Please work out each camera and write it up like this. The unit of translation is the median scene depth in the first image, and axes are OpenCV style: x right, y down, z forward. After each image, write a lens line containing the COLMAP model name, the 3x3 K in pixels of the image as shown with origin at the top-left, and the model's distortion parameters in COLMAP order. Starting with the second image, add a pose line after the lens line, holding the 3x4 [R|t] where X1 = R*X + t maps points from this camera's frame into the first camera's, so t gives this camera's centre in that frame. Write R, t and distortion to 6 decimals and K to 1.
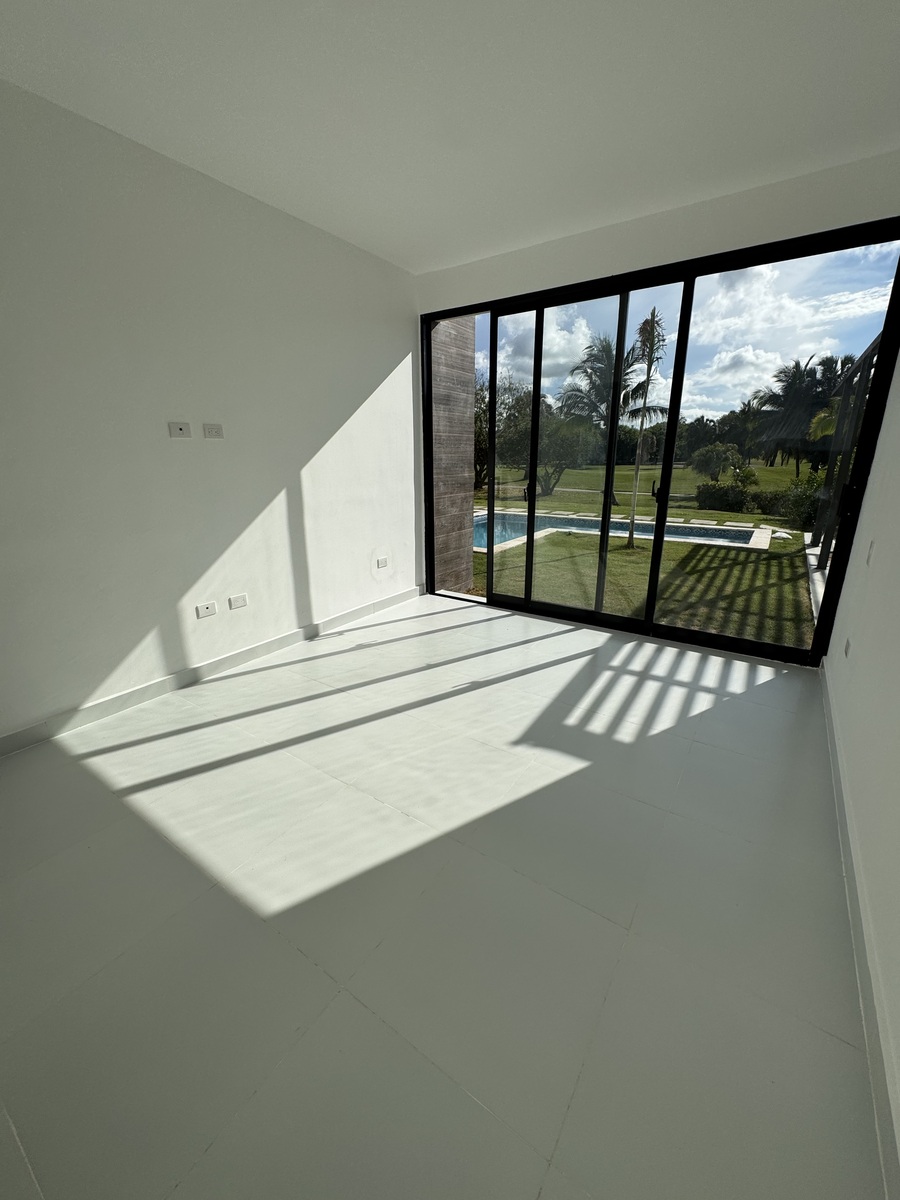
lens RADIAL K [[477.6, 0, 452.3], [0, 477.6, 601.2], [0, 0, 1]] dist [-0.002790, 0.000916]
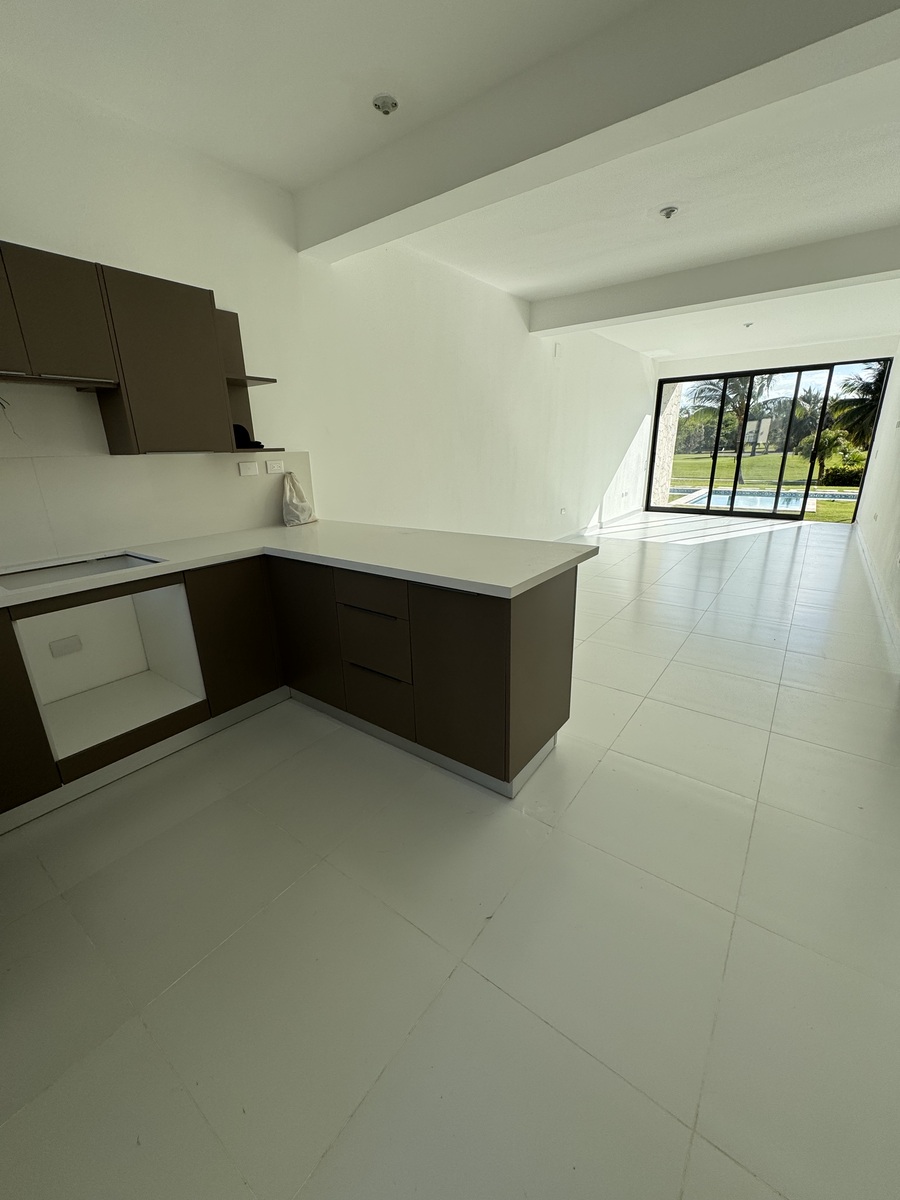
lens RADIAL K [[477.6, 0, 450.6], [0, 477.6, 595.0], [0, 0, 1]] dist [-0.002790, 0.000916]
pose [[0.998832, -0.000733, -0.048310, -0.174921], [0.000856, 0.999996, 0.002518, 0.025450], [0.048308, -0.002556, 0.998829, -0.078382]]
